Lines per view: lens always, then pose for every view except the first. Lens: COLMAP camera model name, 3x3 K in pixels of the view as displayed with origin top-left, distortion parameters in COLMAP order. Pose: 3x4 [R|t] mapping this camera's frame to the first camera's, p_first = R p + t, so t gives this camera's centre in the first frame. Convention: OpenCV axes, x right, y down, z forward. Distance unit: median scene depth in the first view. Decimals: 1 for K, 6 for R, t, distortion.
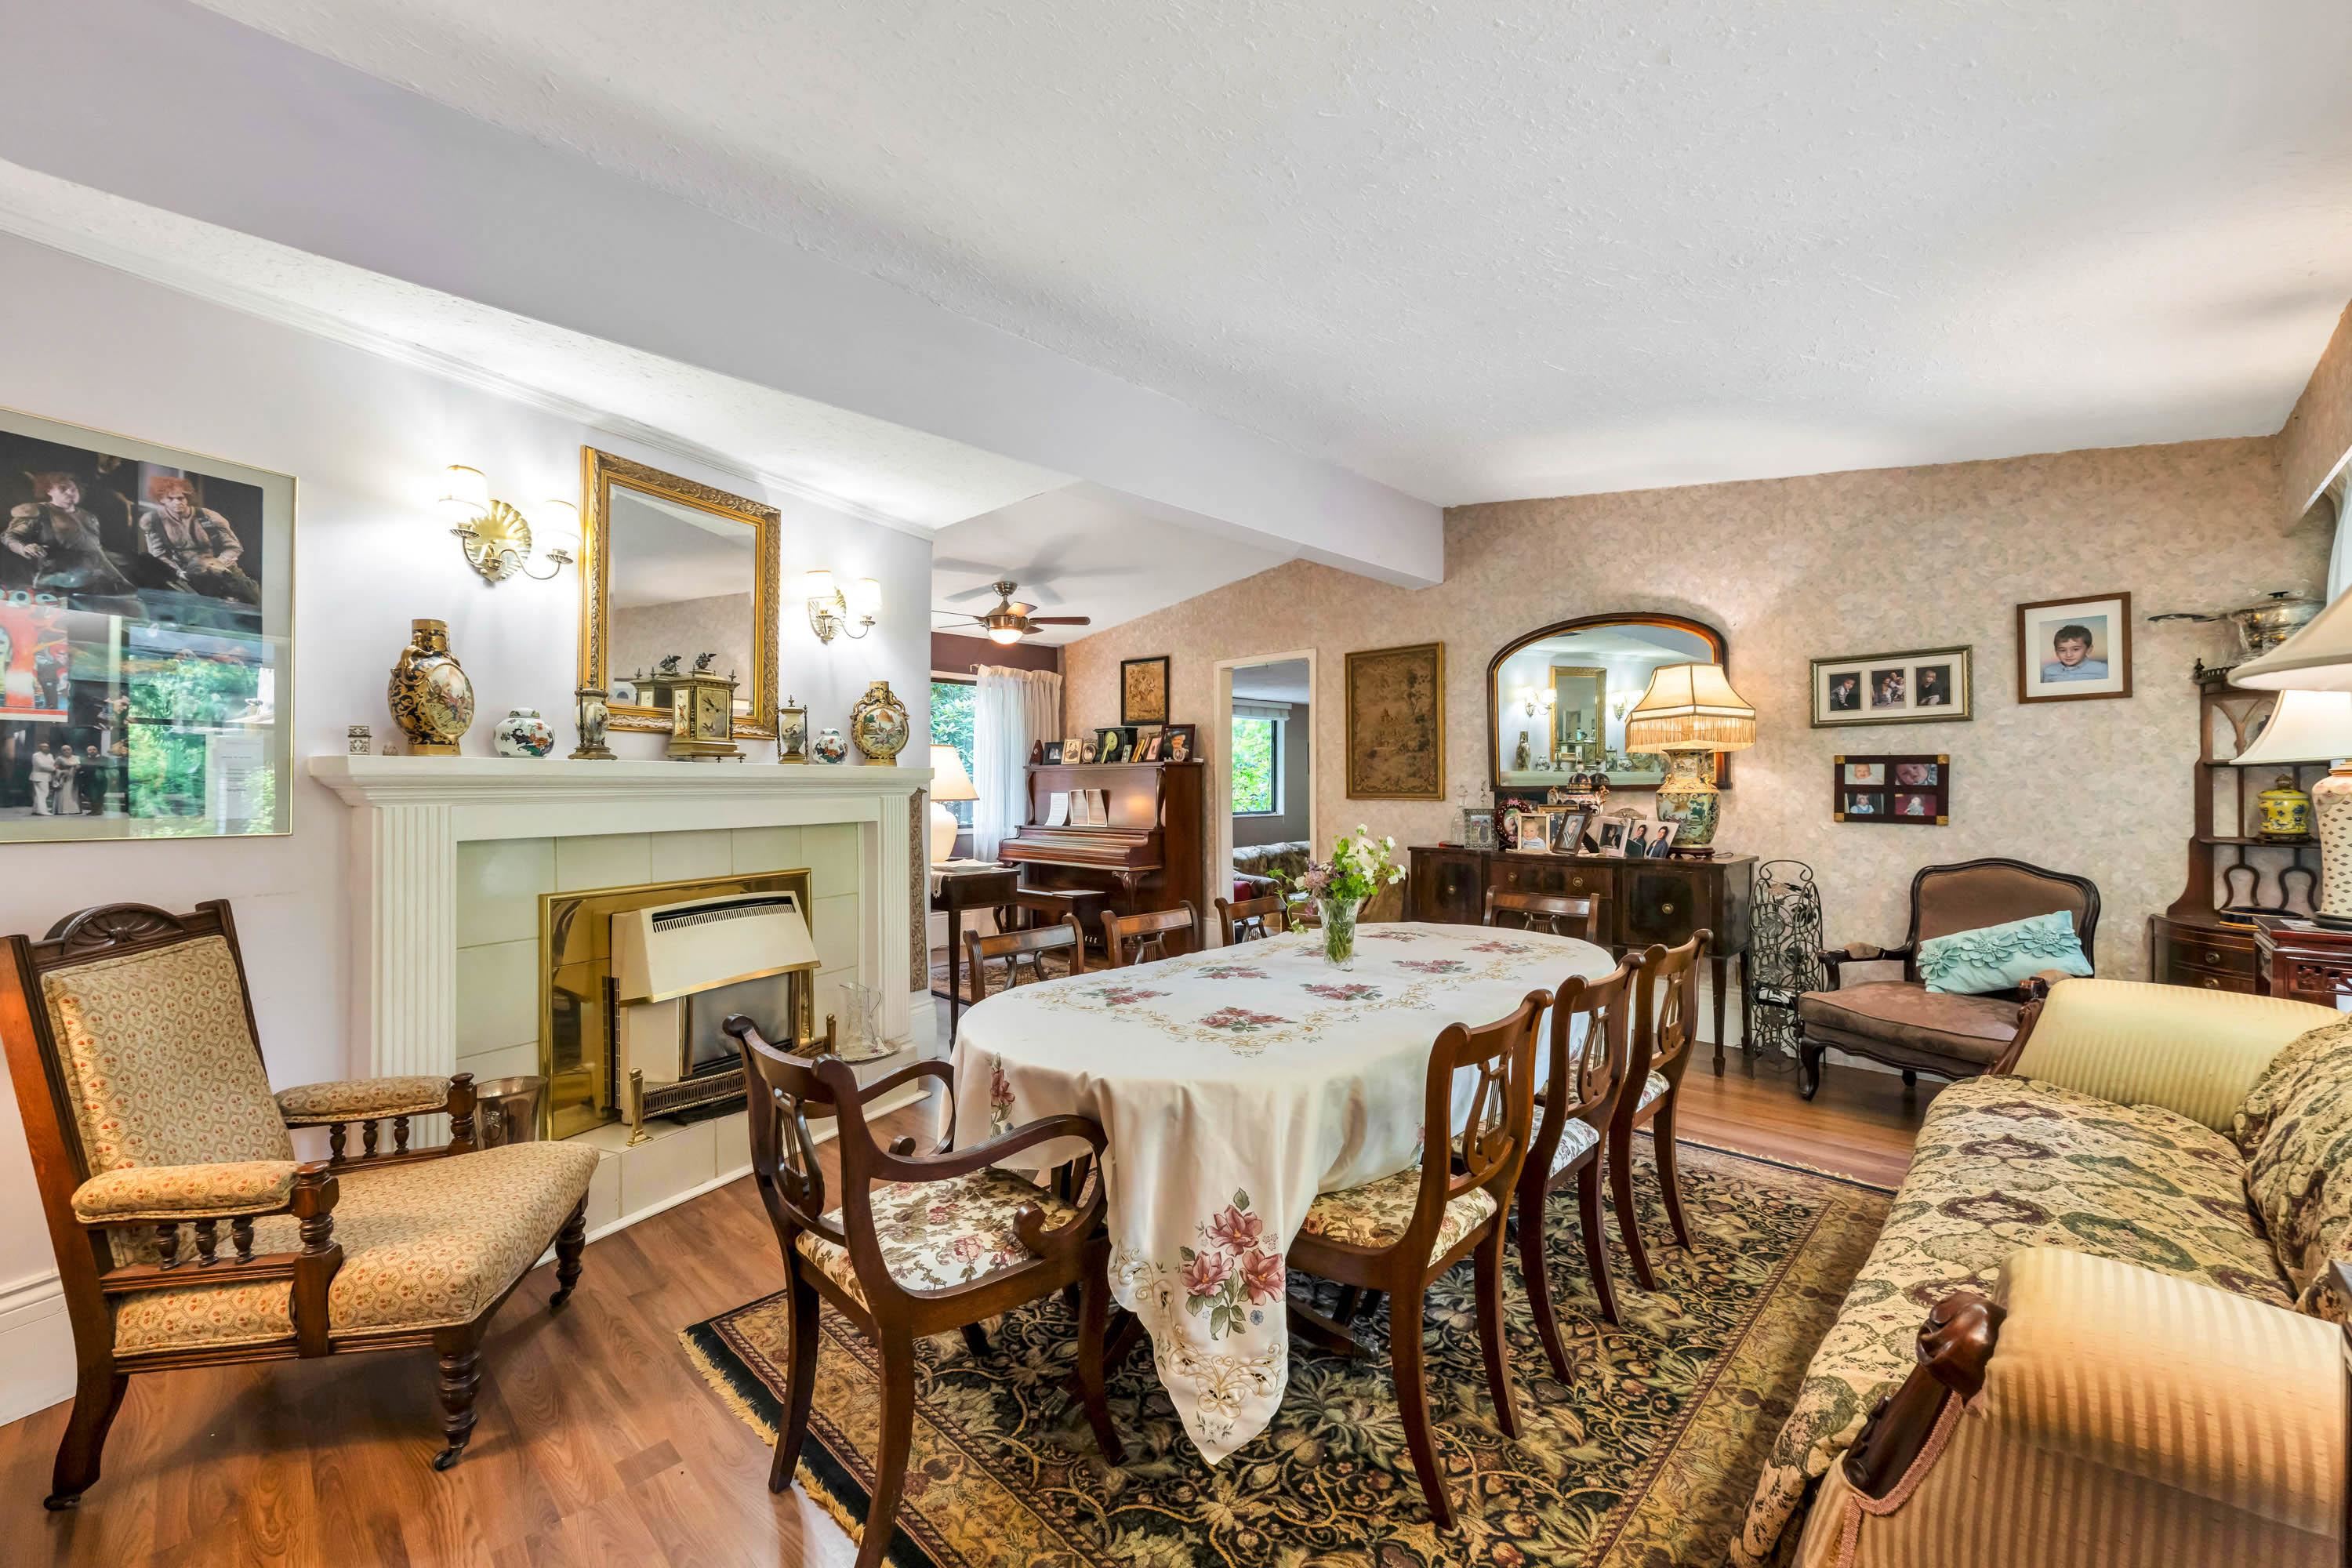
lens RADIAL K [[941.5, 0, 1179.7], [0, 941.5, 780.7], [0, 0, 1]] dist [-0.000268, -0.000149]
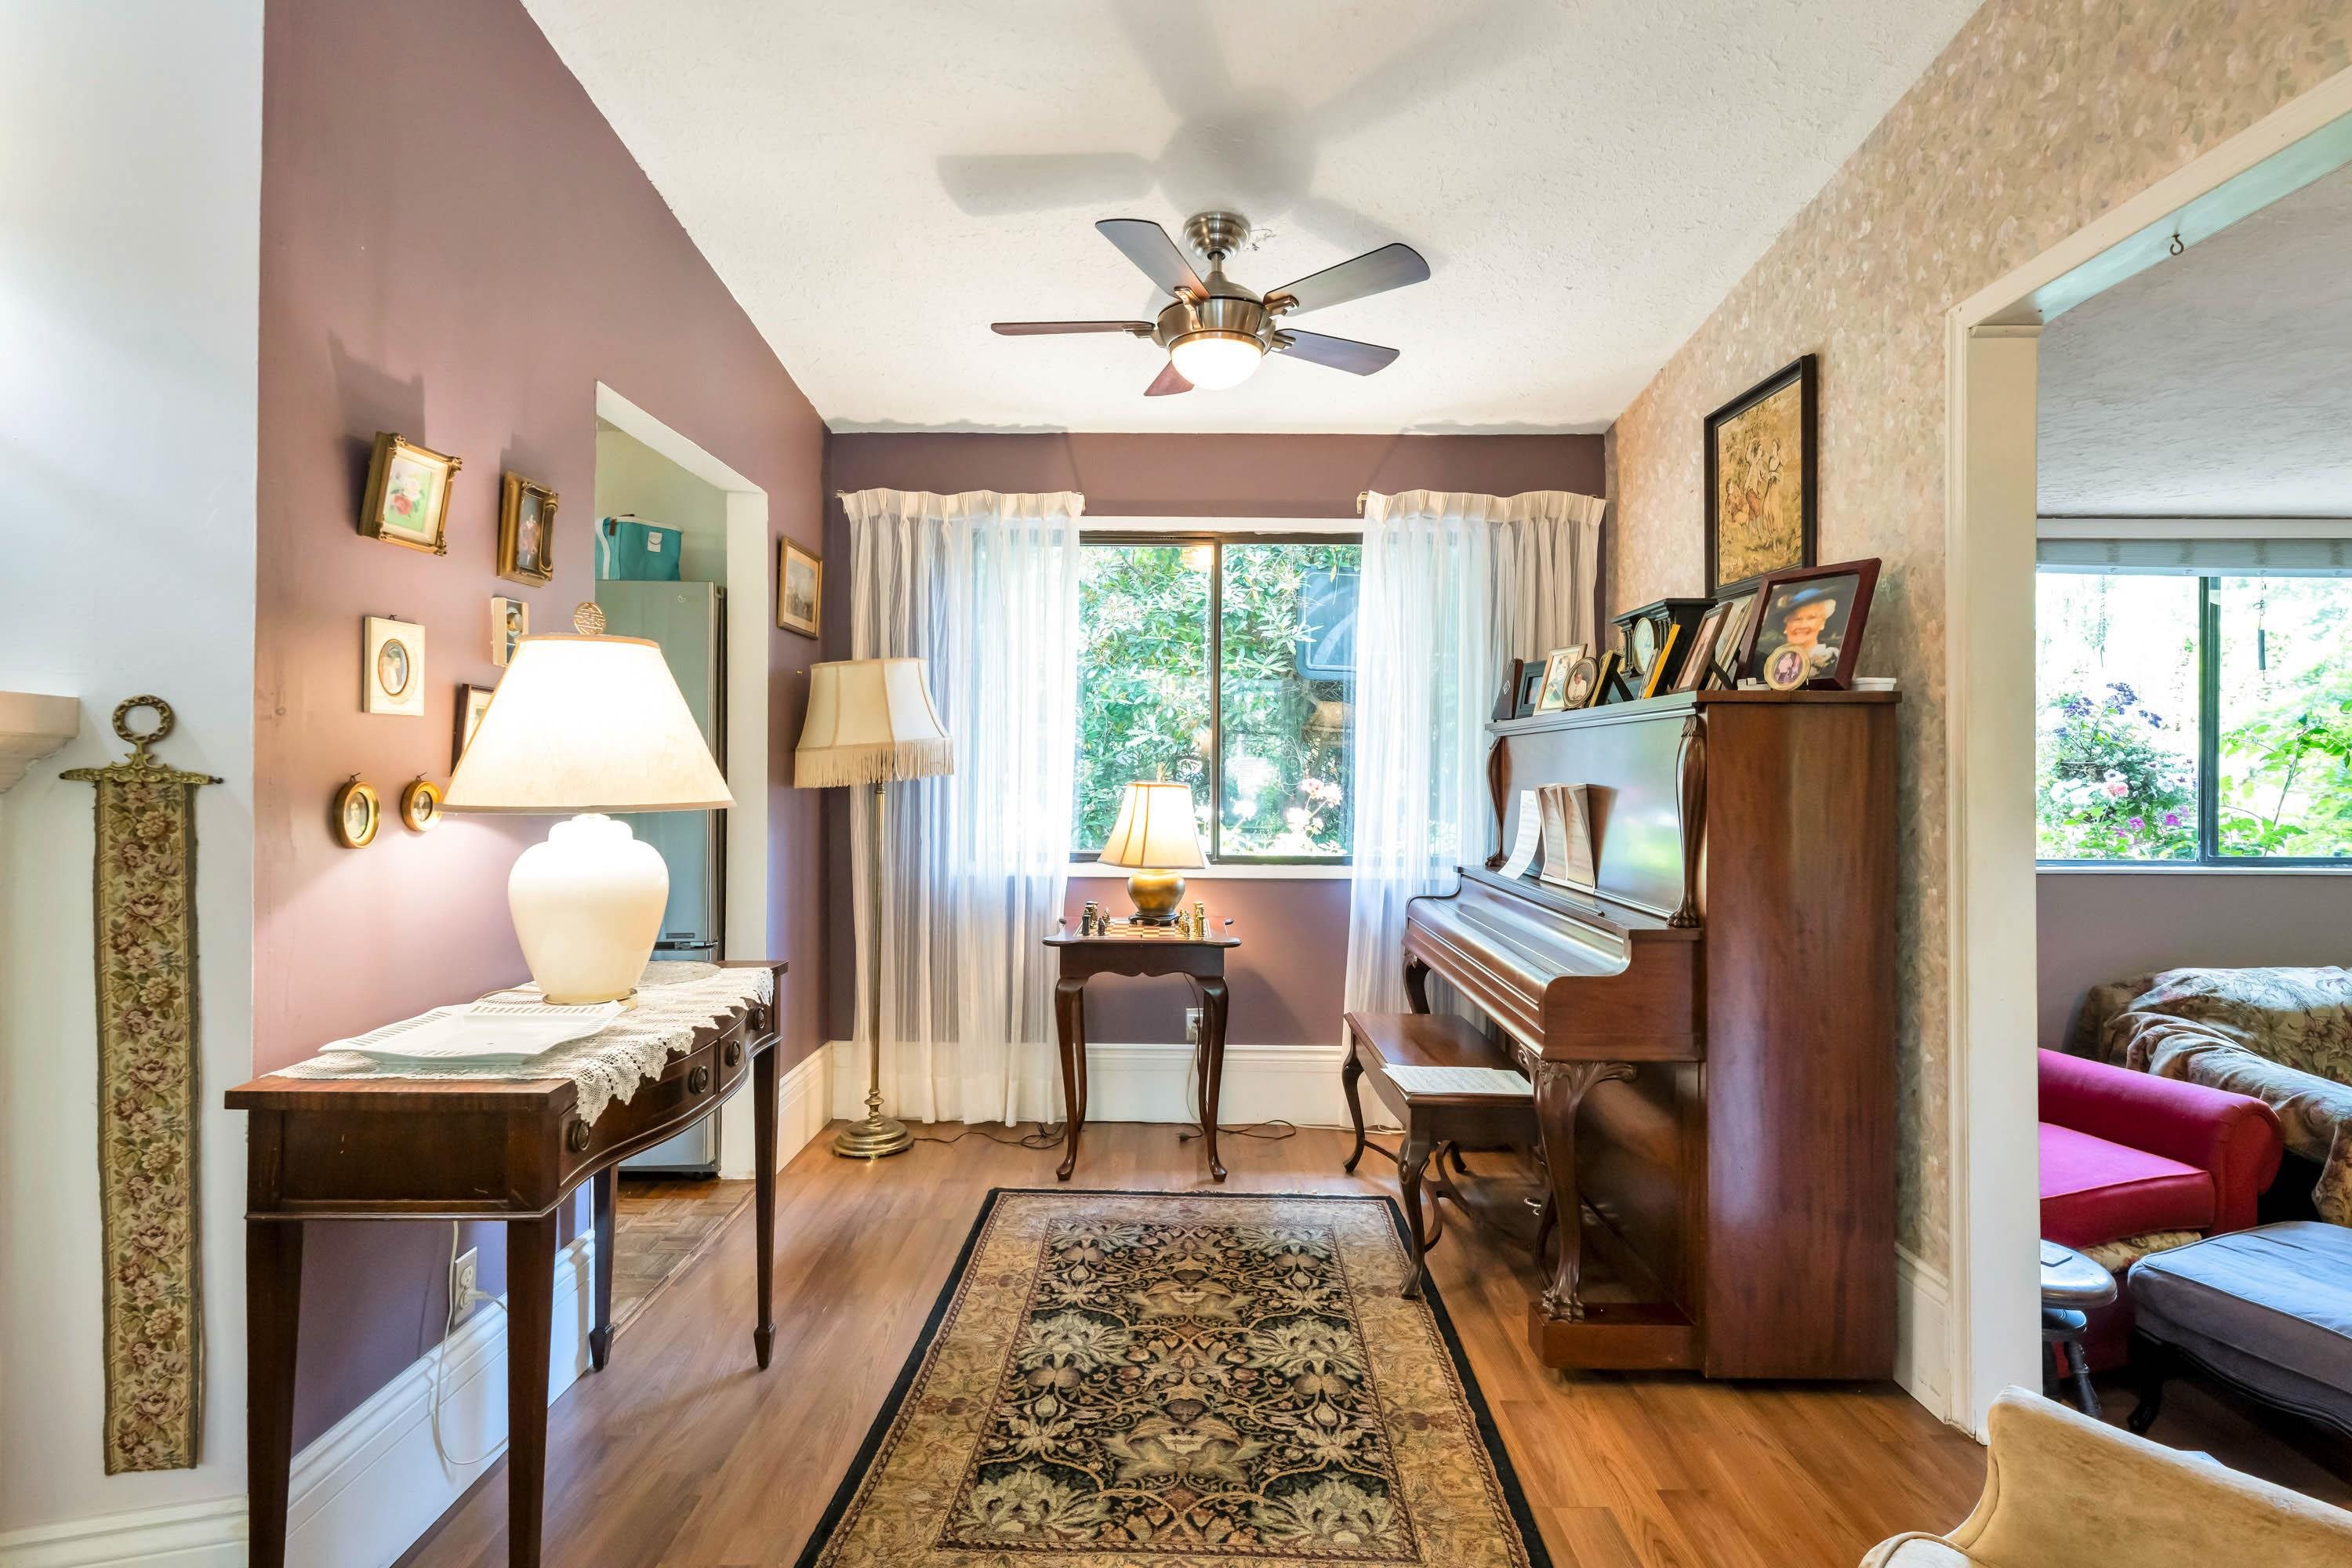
lens RADIAL K [[1138.4, 0, 1176.5], [0, 1138.4, 769.6], [0, 0, 1]] dist [0.002439, 0.000664]
pose [[0.689417, 0.008921, -0.724310, 0.110292], [-0.005700, 0.999960, 0.006890, 0.002086], [0.724343, -0.000621, 0.689440, 0.566362]]
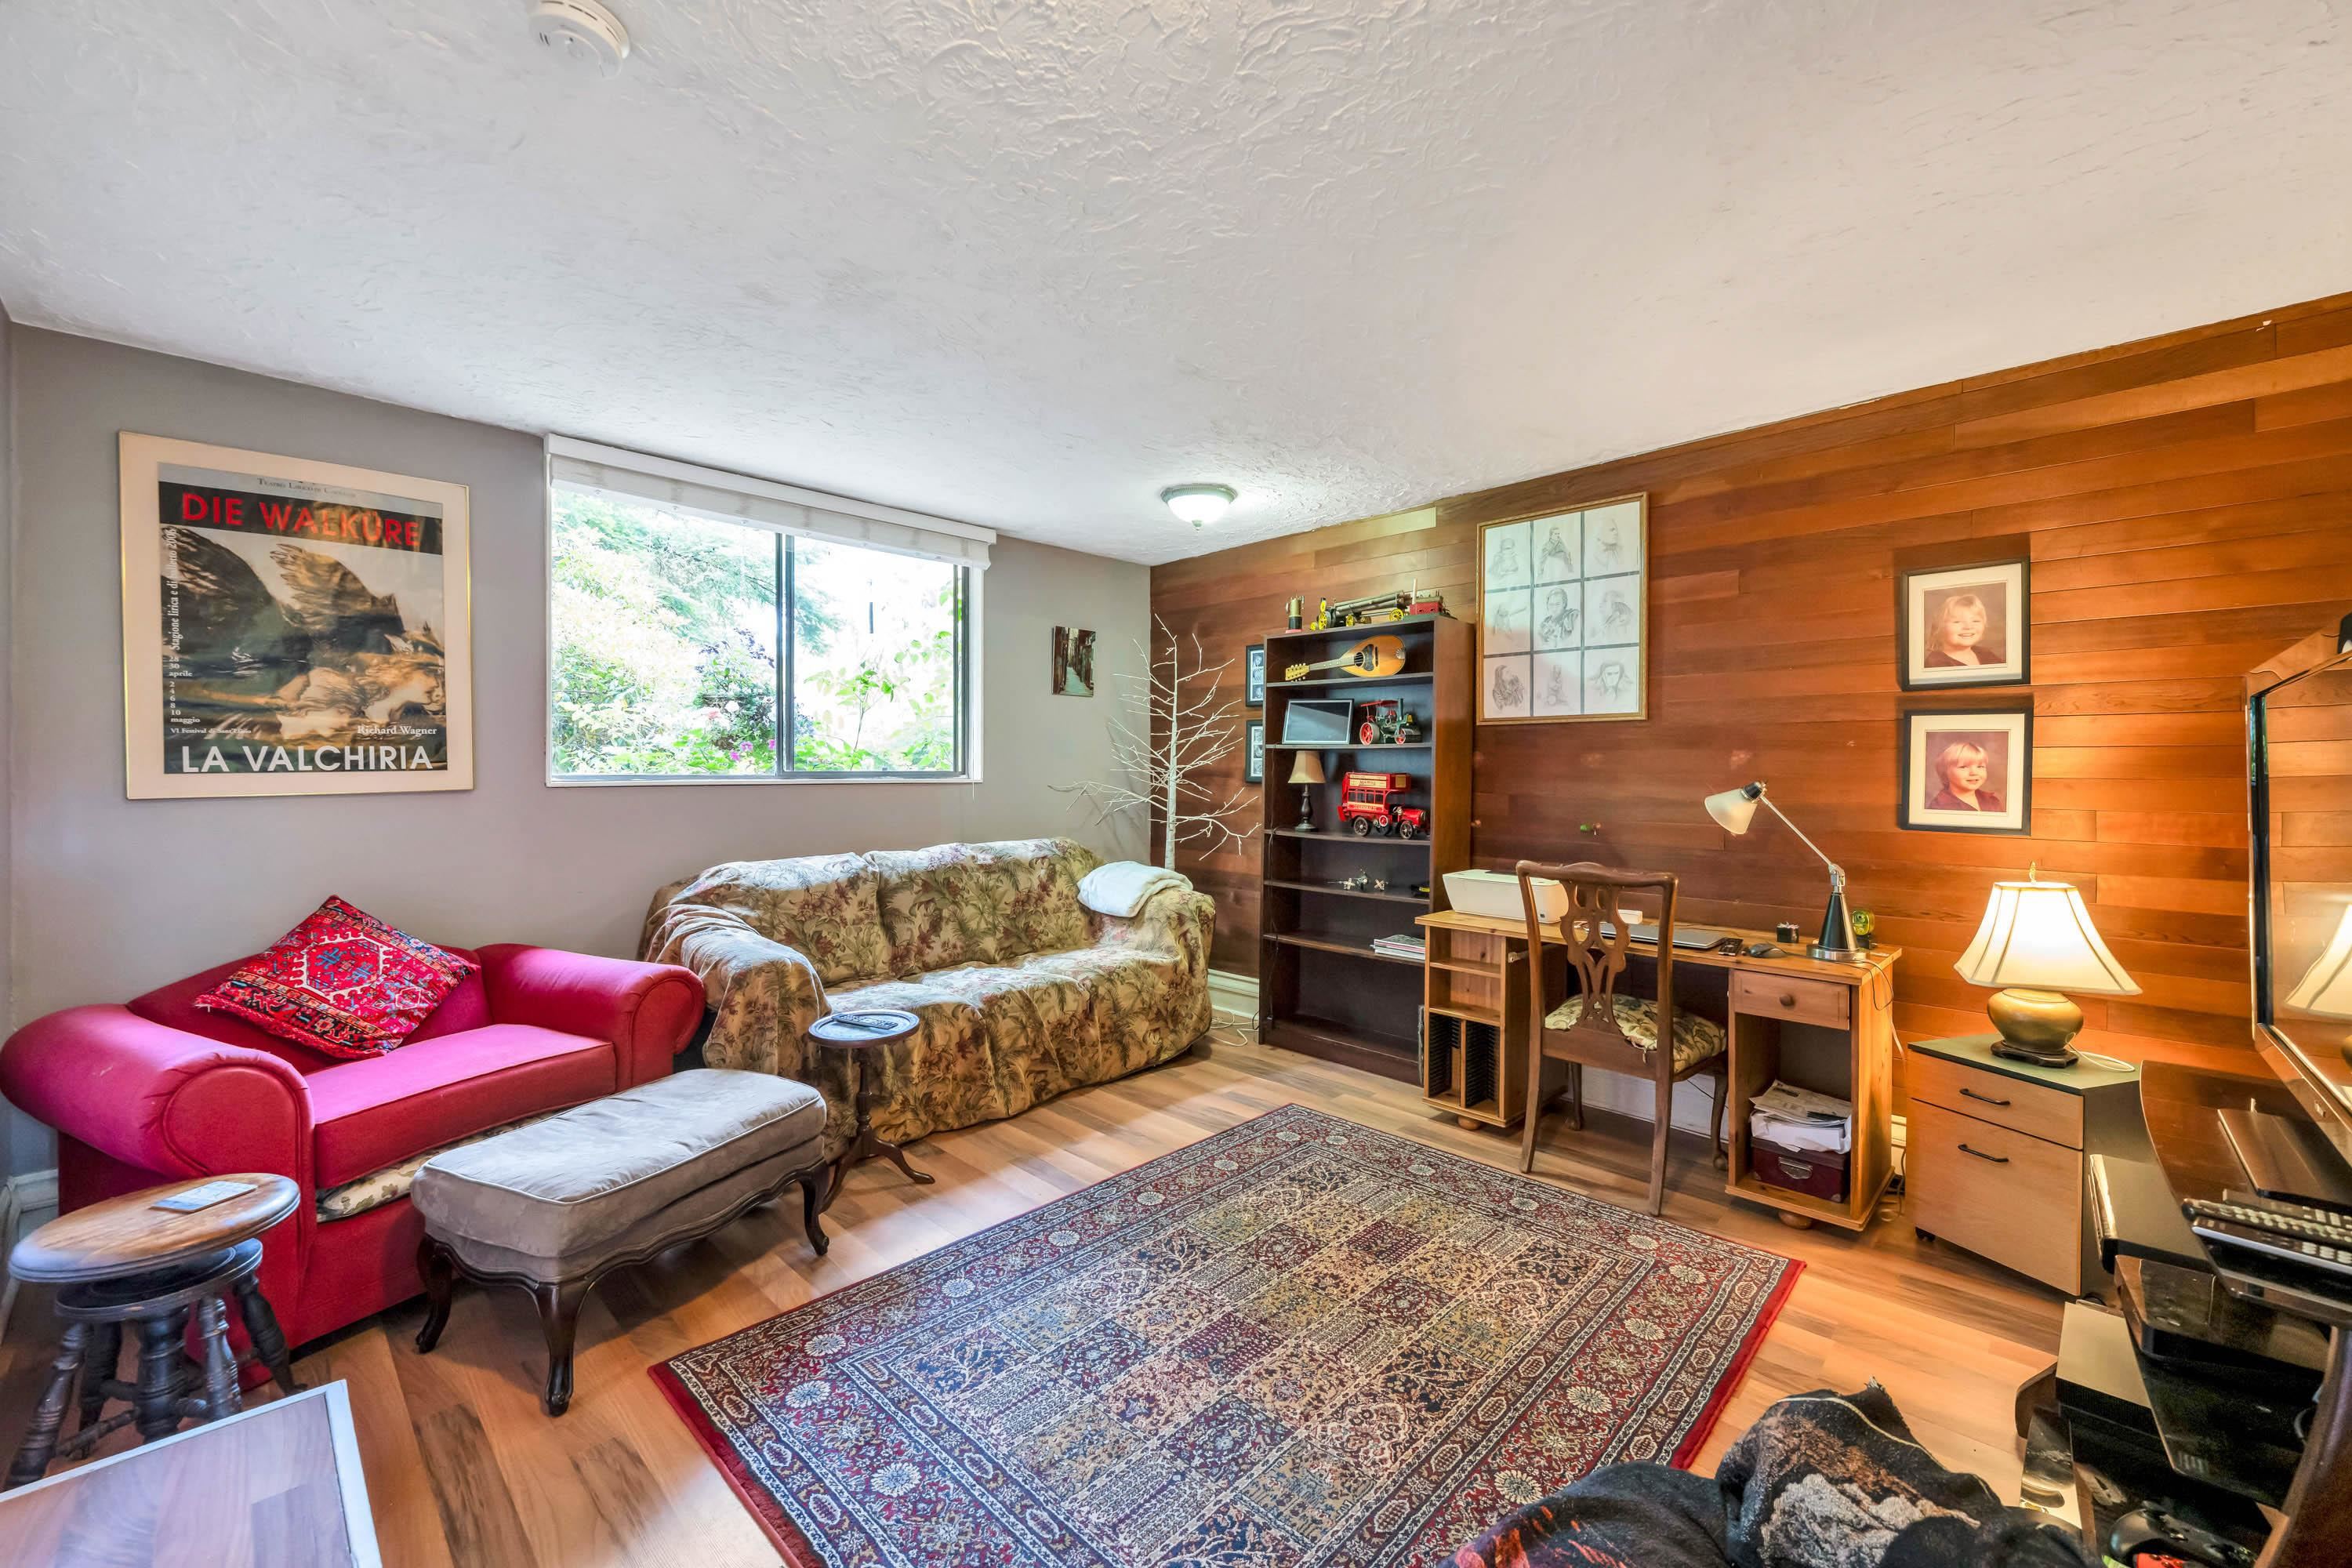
lens RADIAL K [[941.5, 0, 1174.9], [0, 941.5, 765.9], [0, 0, 1]] dist [-0.000268, -0.000149]
pose [[0.999949, 0.009322, -0.003846, 0.278936], [-0.009264, 0.999847, 0.014815, 0.030510], [0.003983, -0.014779, 0.999883, 0.746886]]
